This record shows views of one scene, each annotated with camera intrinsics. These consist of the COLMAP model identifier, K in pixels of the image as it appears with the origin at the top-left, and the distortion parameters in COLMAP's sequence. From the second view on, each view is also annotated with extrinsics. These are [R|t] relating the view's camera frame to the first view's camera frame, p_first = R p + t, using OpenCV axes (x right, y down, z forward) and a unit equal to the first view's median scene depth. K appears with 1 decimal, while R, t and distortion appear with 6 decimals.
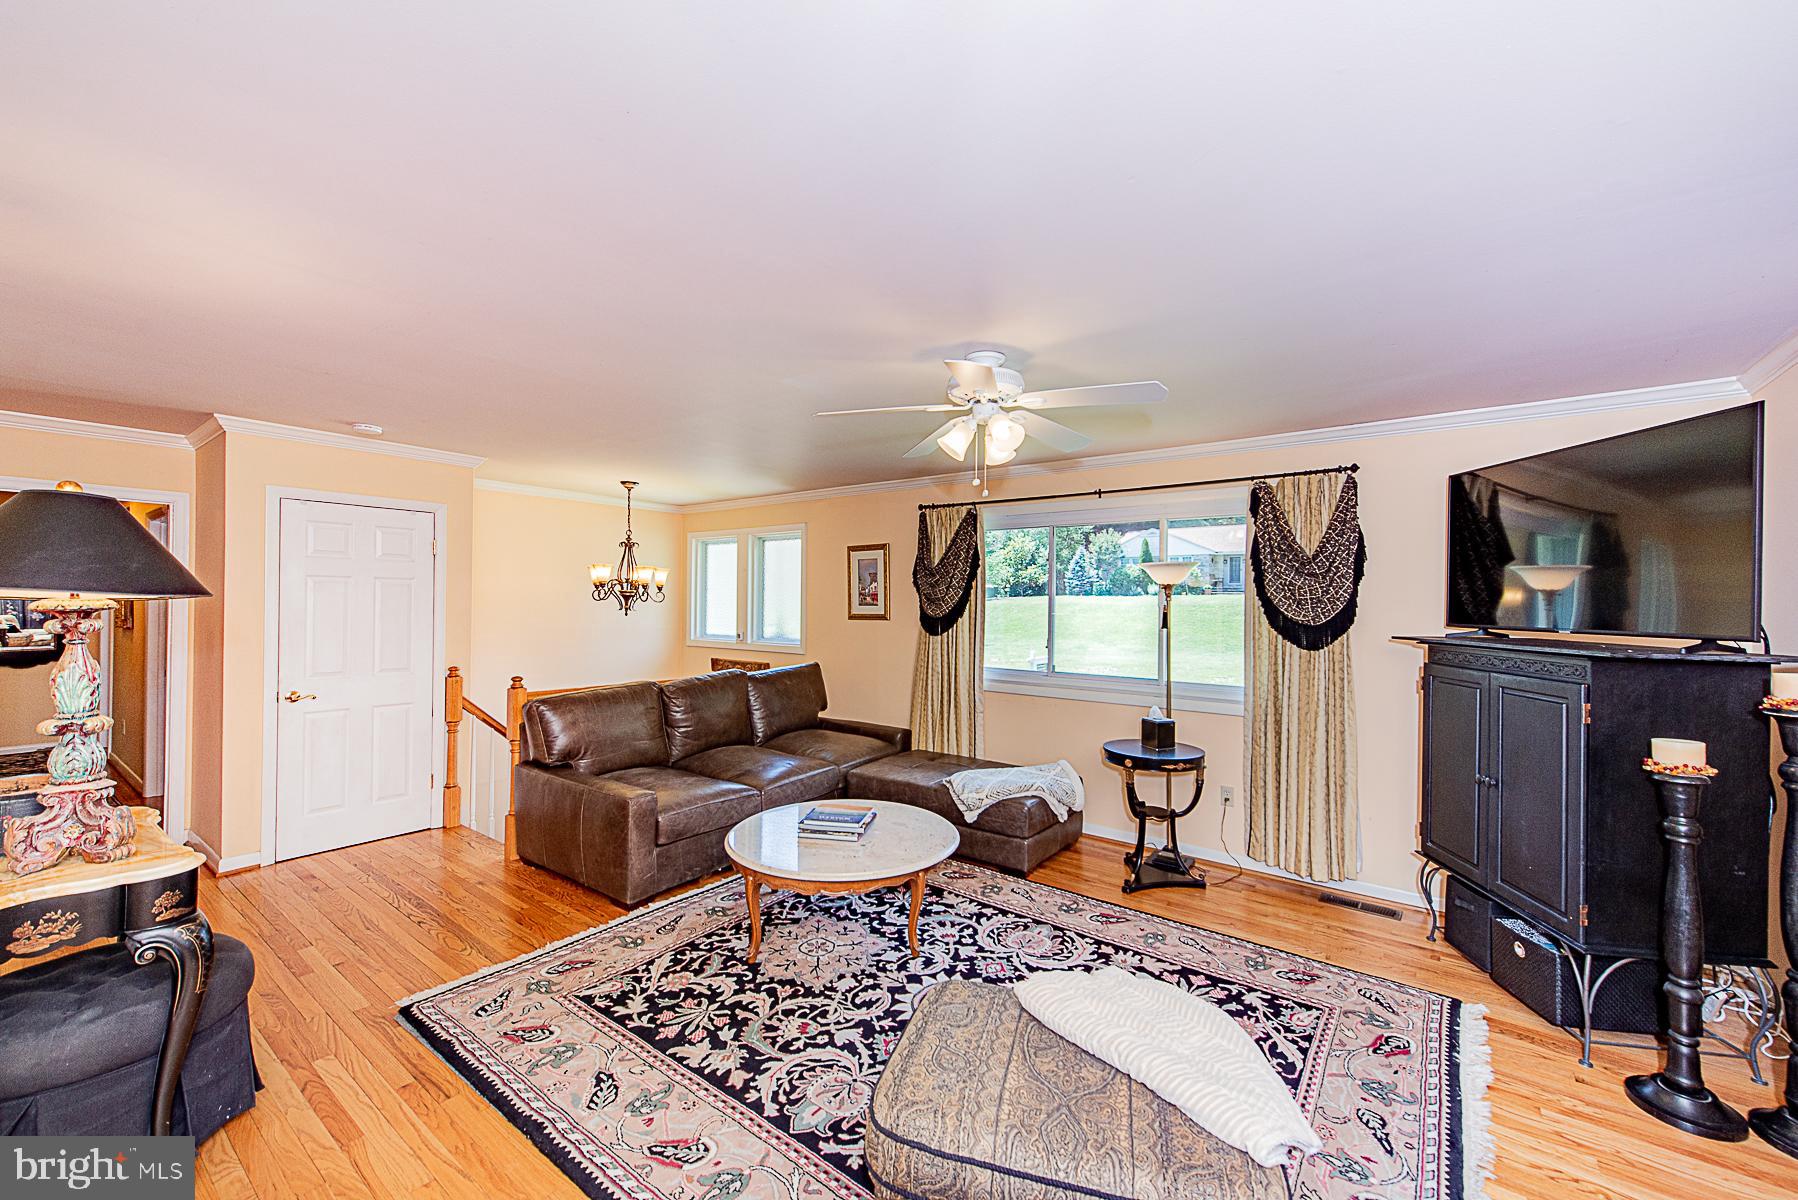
lens RADIAL K [[705.7, 0, 903.8], [0, 705.7, 604.3], [0, 0, 1]] dist [0.015901, -0.003667]
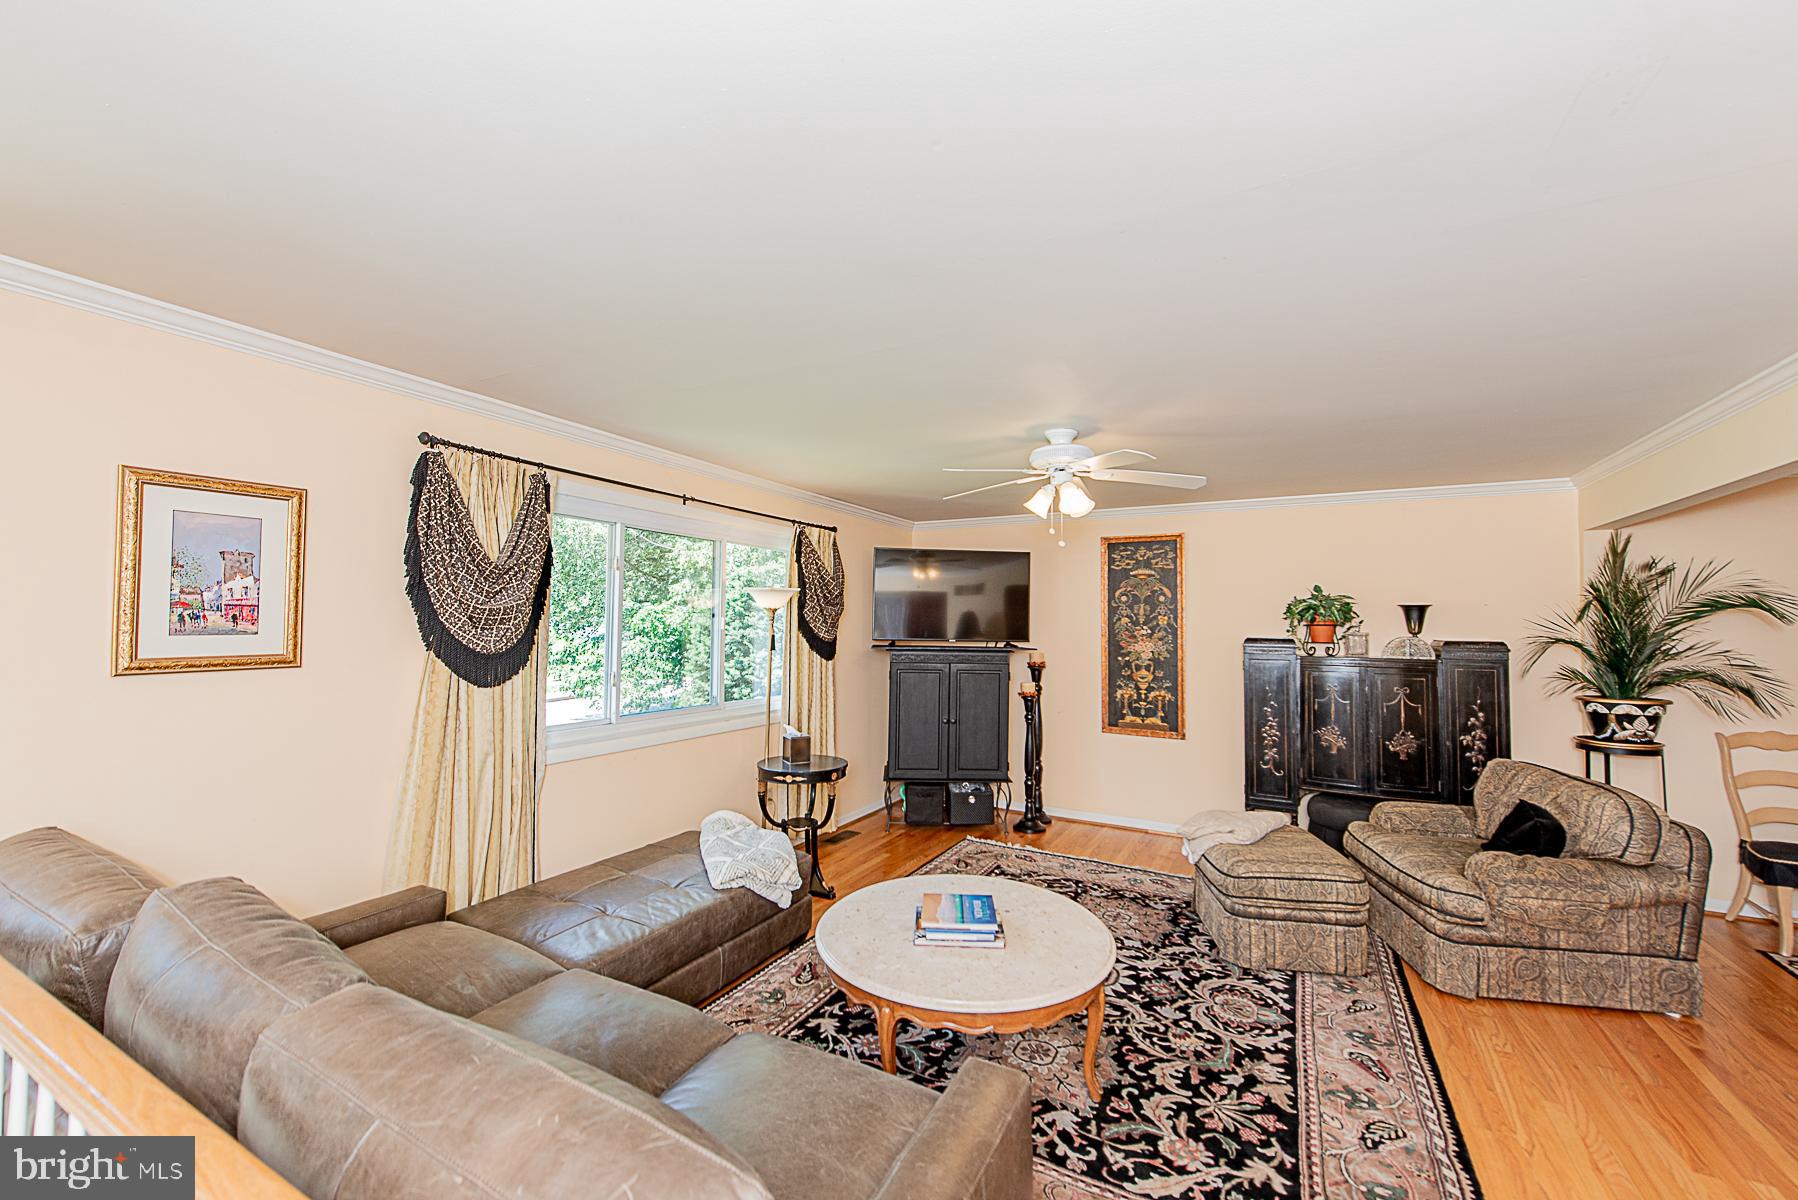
lens RADIAL K [[705.7, 0, 914.2], [0, 705.7, 597.7], [0, 0, 1]] dist [0.015901, -0.003667]
pose [[-0.159234, 0.024775, 0.986930, -1.060096], [-0.012487, 0.999555, -0.027106, -0.026461], [-0.987162, -0.016640, -0.158854, 1.454664]]
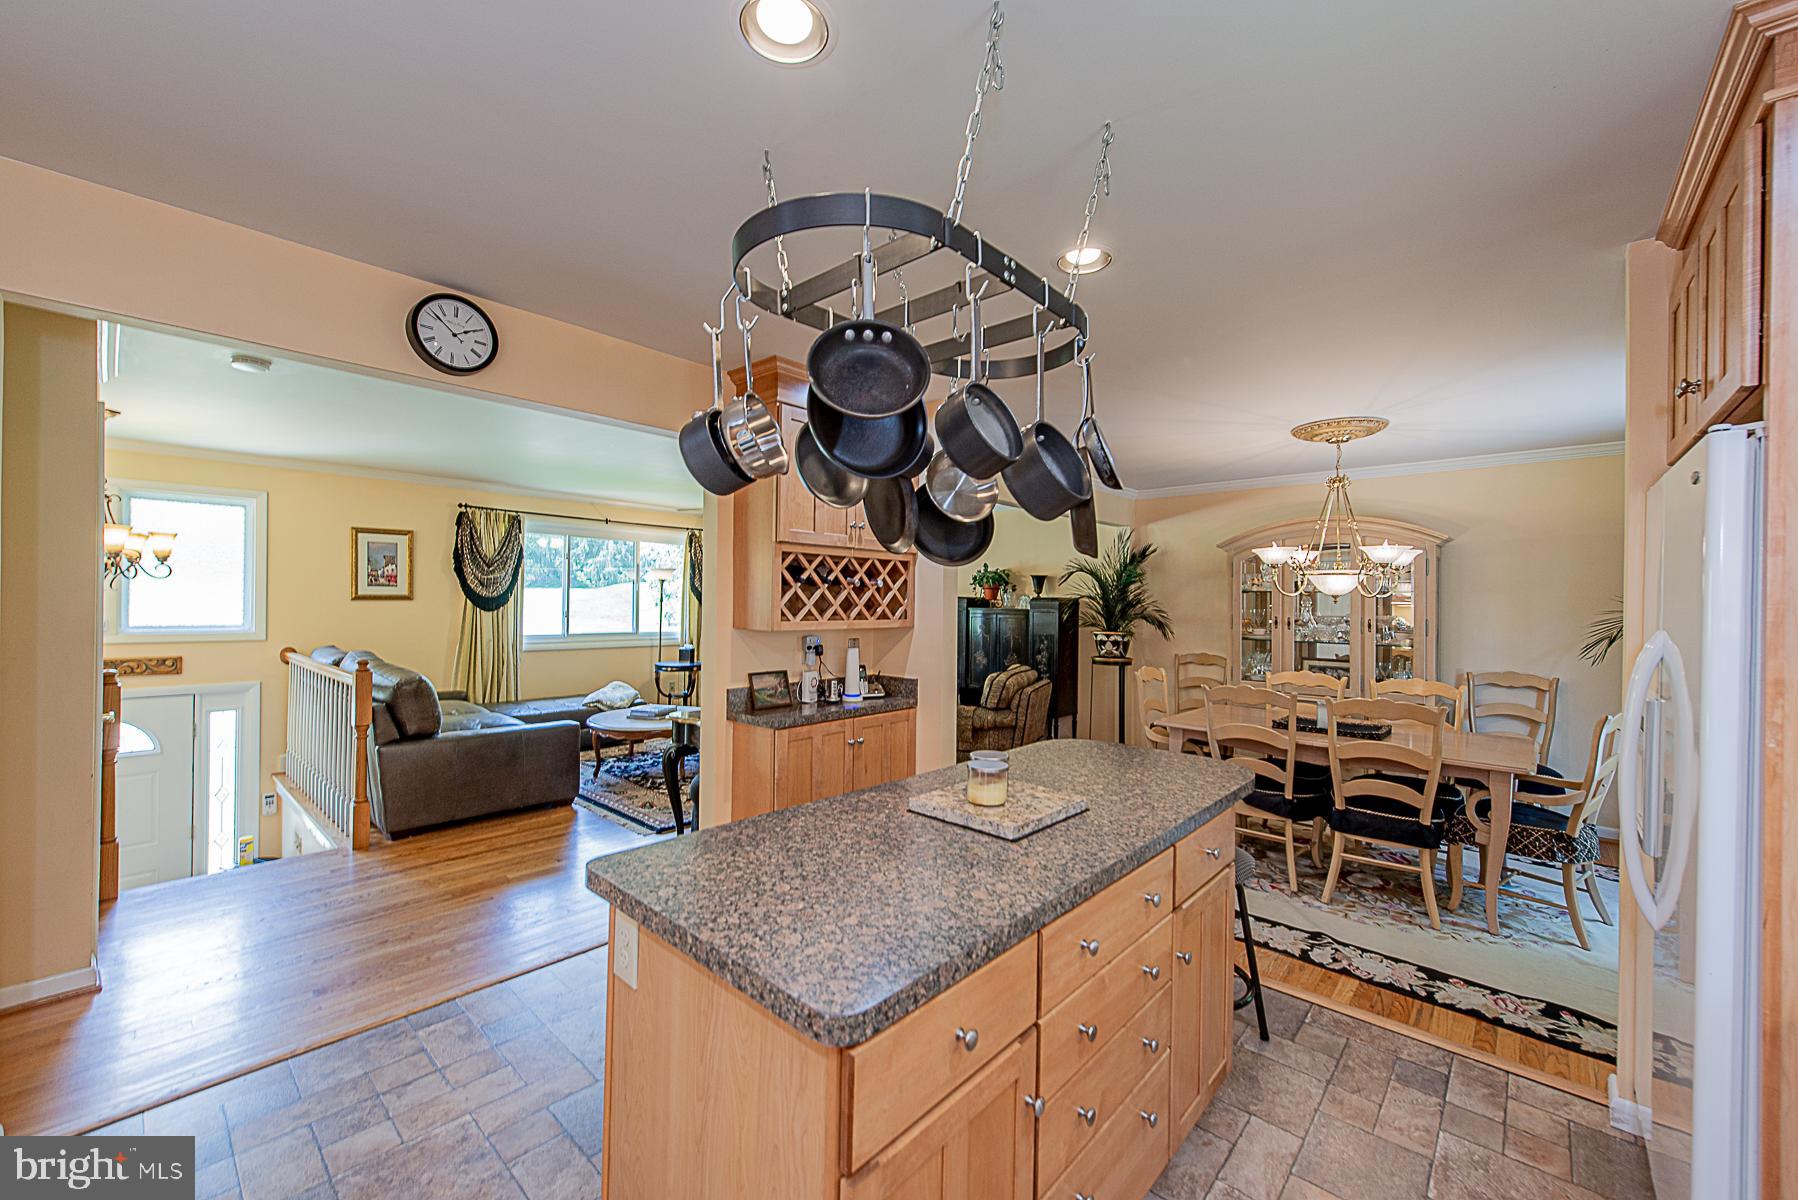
lens RADIAL K [[705.7, 0, 909.7], [0, 705.7, 602.7], [0, 0, 1]] dist [0.015901, -0.003667]
pose [[0.077475, -0.011259, 0.996931, -2.228586], [-0.013485, 0.999833, 0.012340, 0.005077], [-0.996903, -0.014399, 0.077310, 0.284025]]
